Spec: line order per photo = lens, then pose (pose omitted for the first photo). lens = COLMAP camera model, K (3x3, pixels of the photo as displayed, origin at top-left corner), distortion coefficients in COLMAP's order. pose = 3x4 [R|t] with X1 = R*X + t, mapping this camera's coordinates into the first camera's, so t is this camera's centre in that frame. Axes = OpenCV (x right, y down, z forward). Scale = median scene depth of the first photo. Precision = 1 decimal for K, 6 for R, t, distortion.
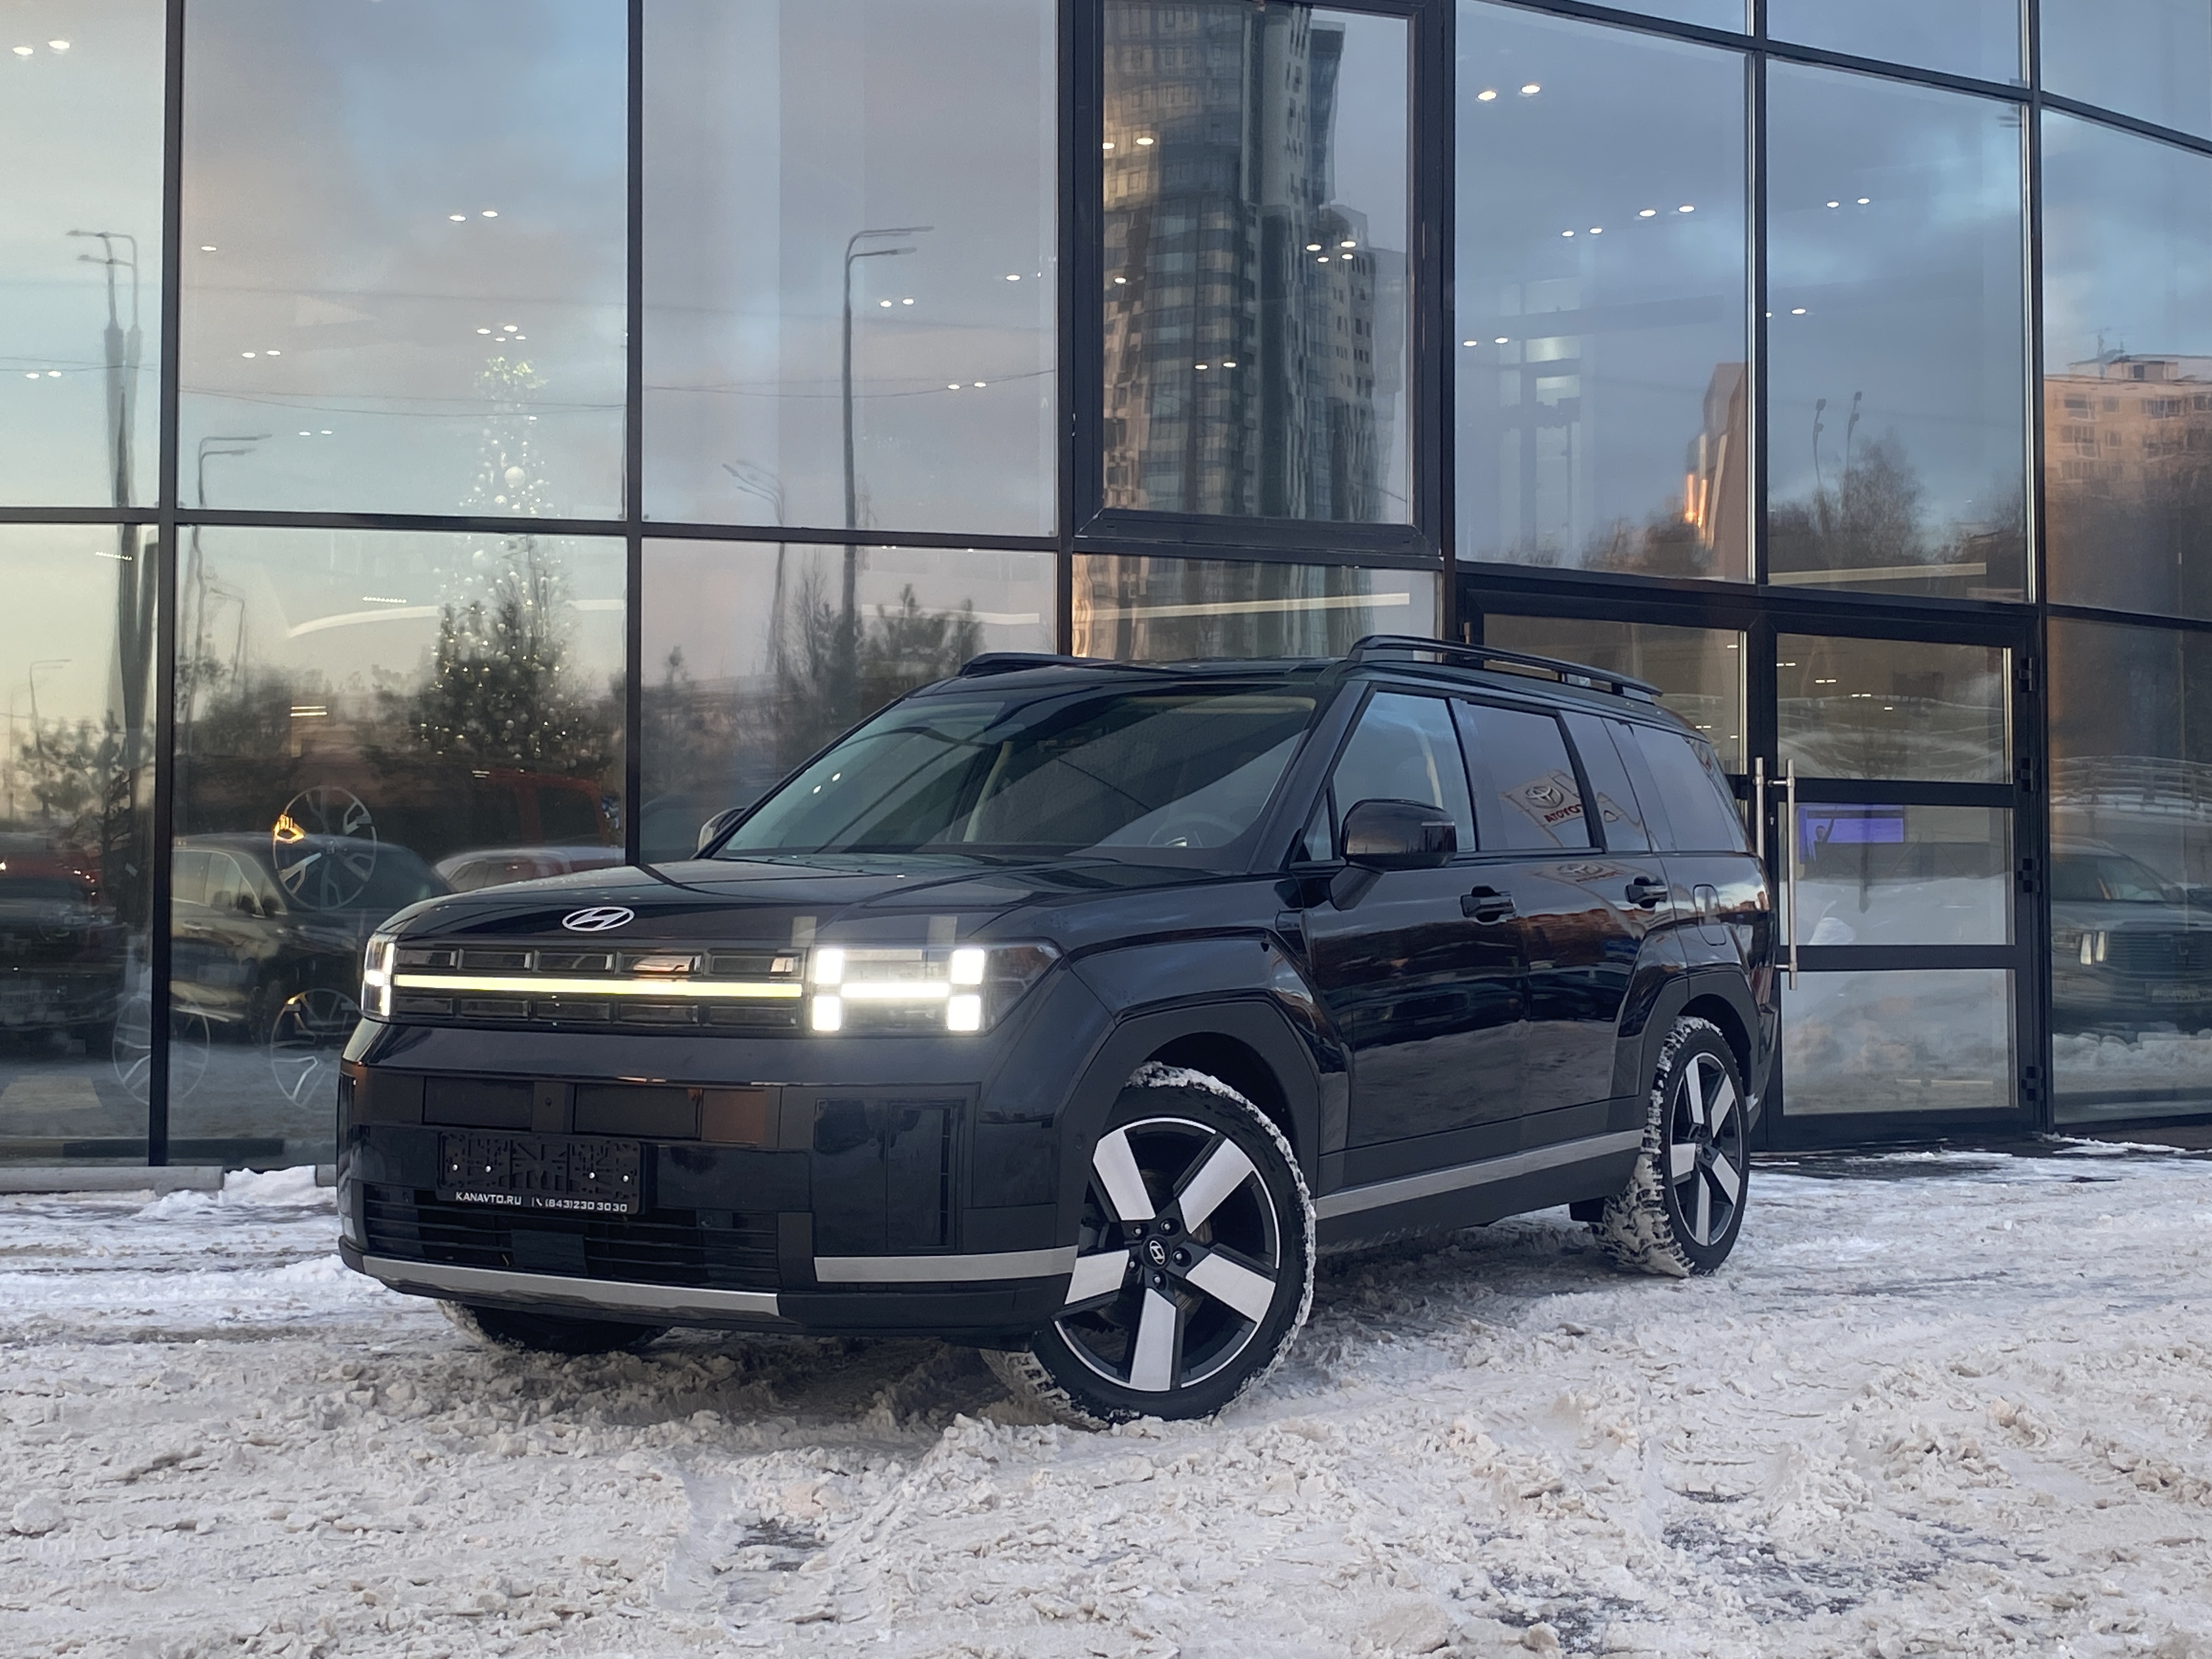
lens RADIAL K [[2888.4, 0, 1106.0], [0, 2888.4, 829.5], [0, 0, 1]] dist [0.188054, -0.604714]
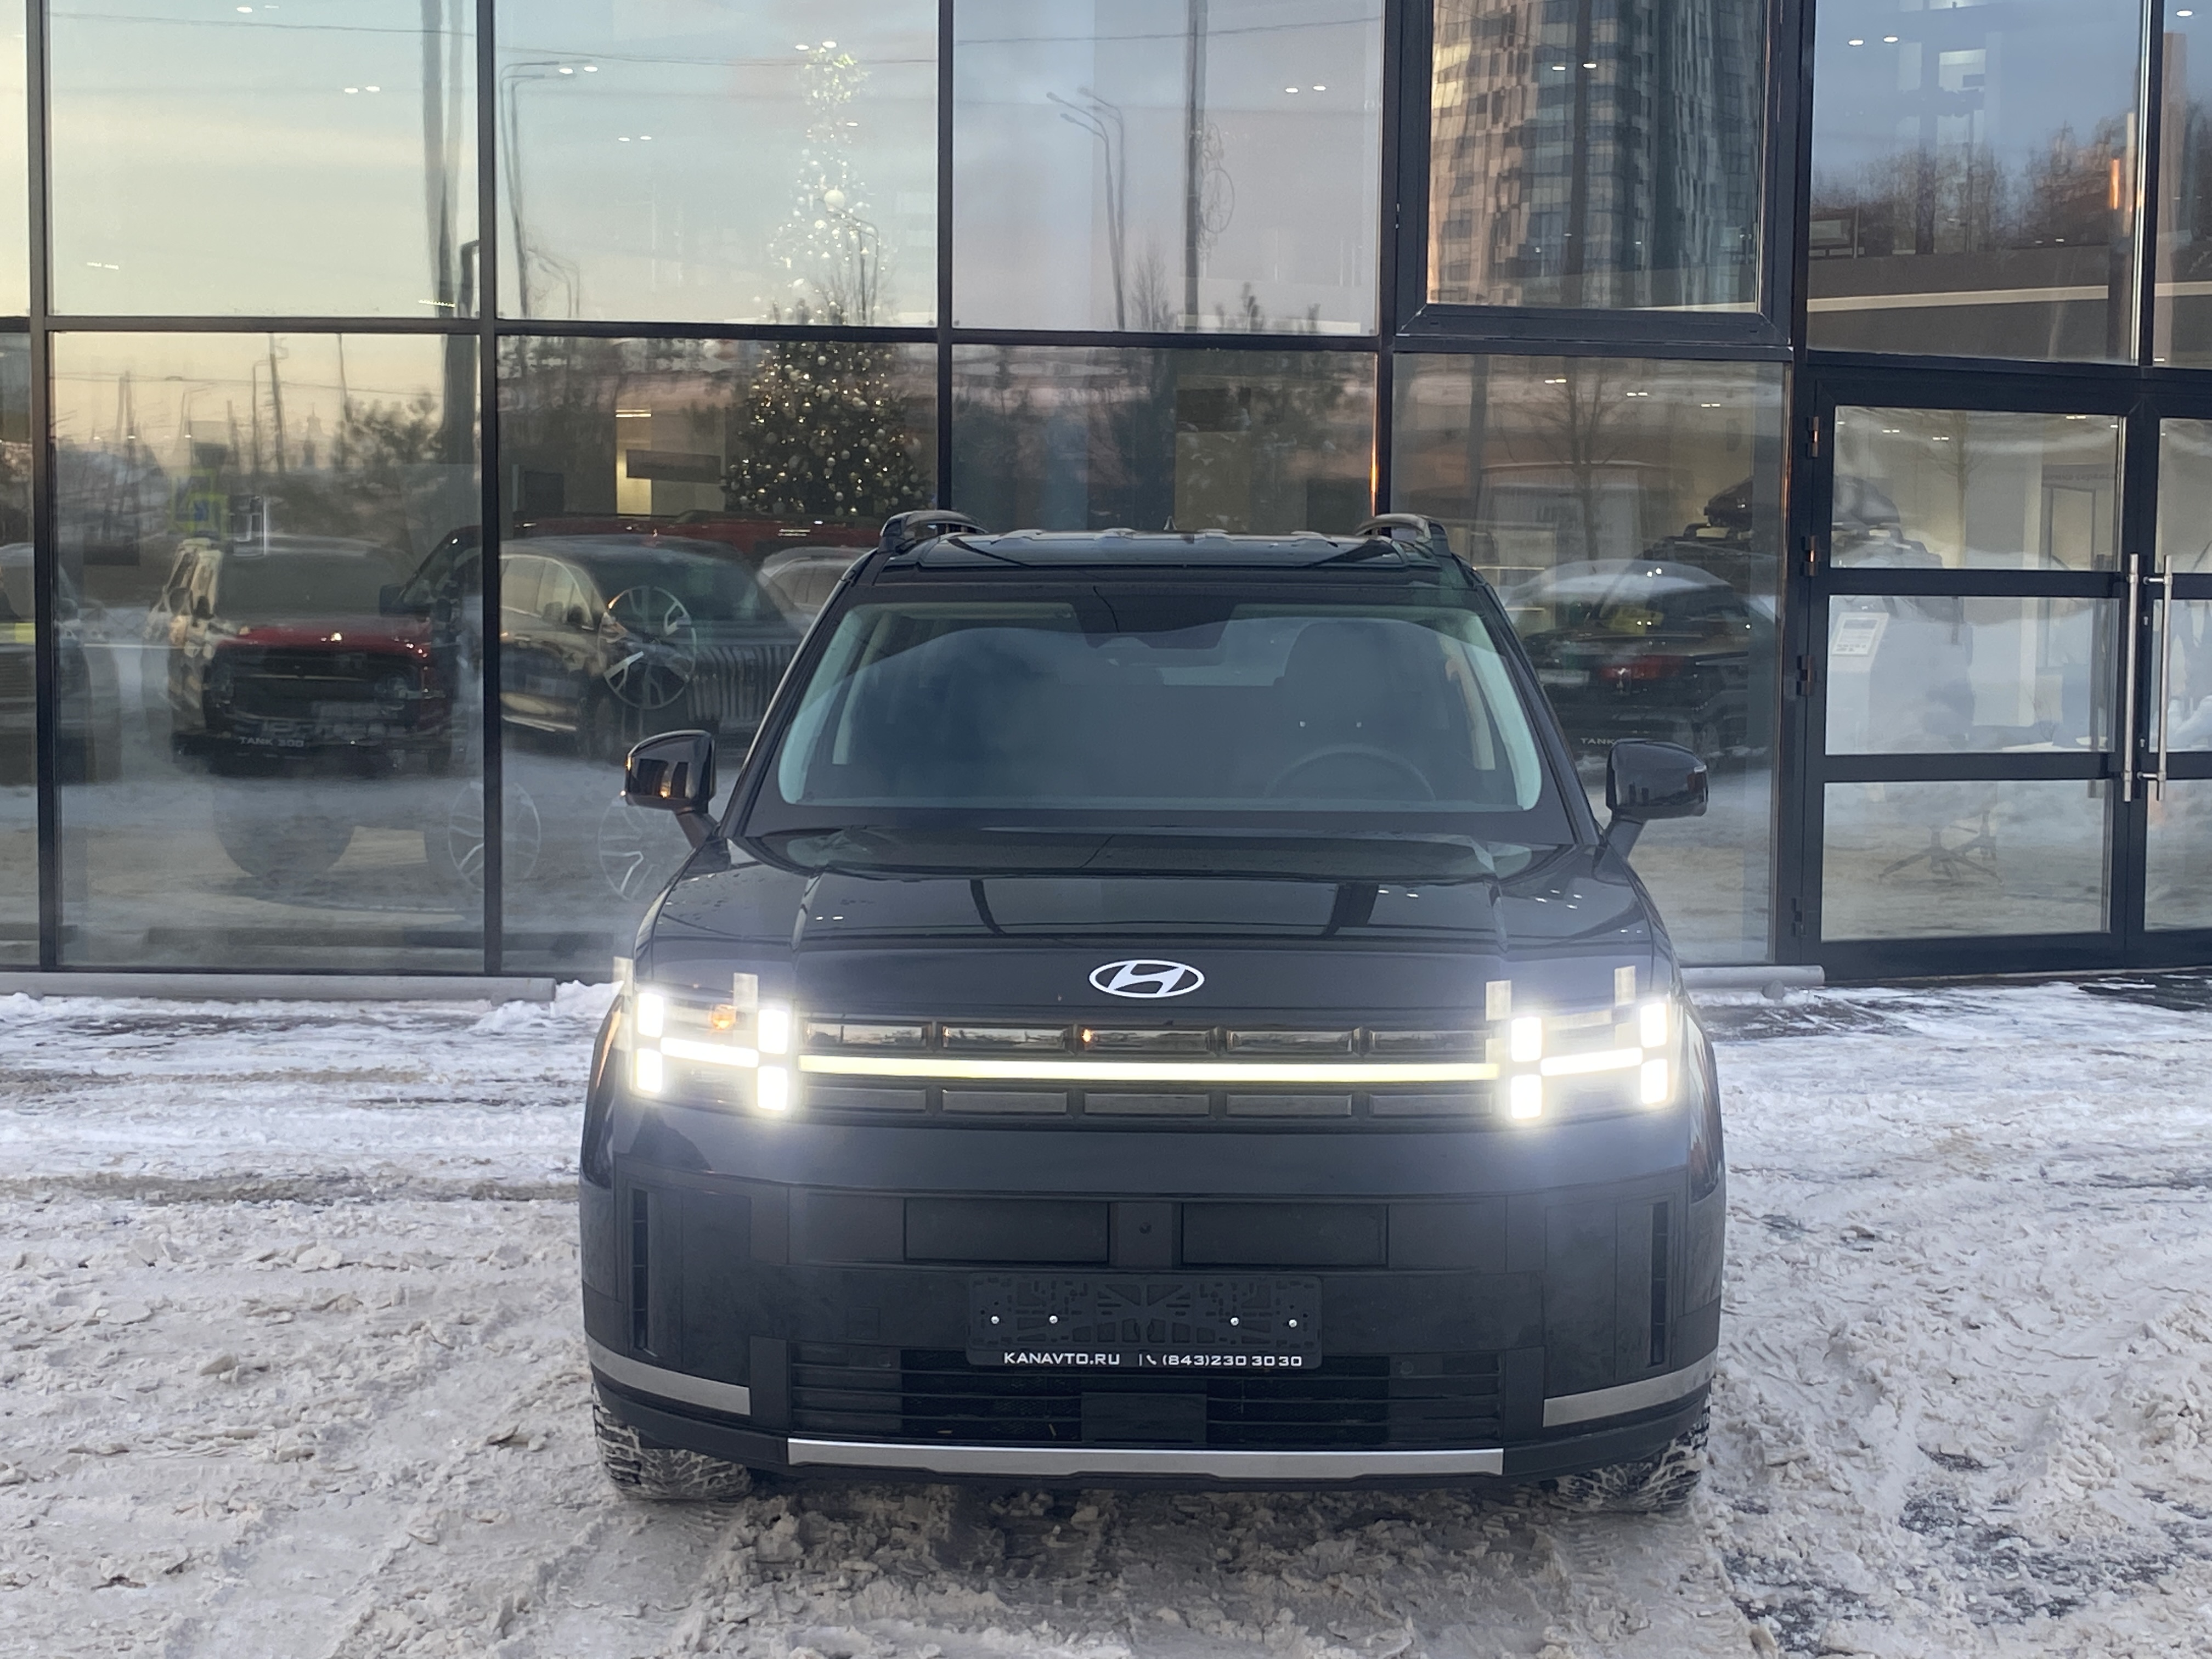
lens RADIAL K [[3061.7, 0, 1106.0], [0, 3061.7, 829.5], [0, 0, 1]] dist [0.212043, -0.690772]
pose [[0.993185, 0.017910, -0.115162, 0.021348], [-0.005032, 0.993790, 0.111161, -0.078024], [0.116438, -0.109824, 0.987107, -0.059921]]
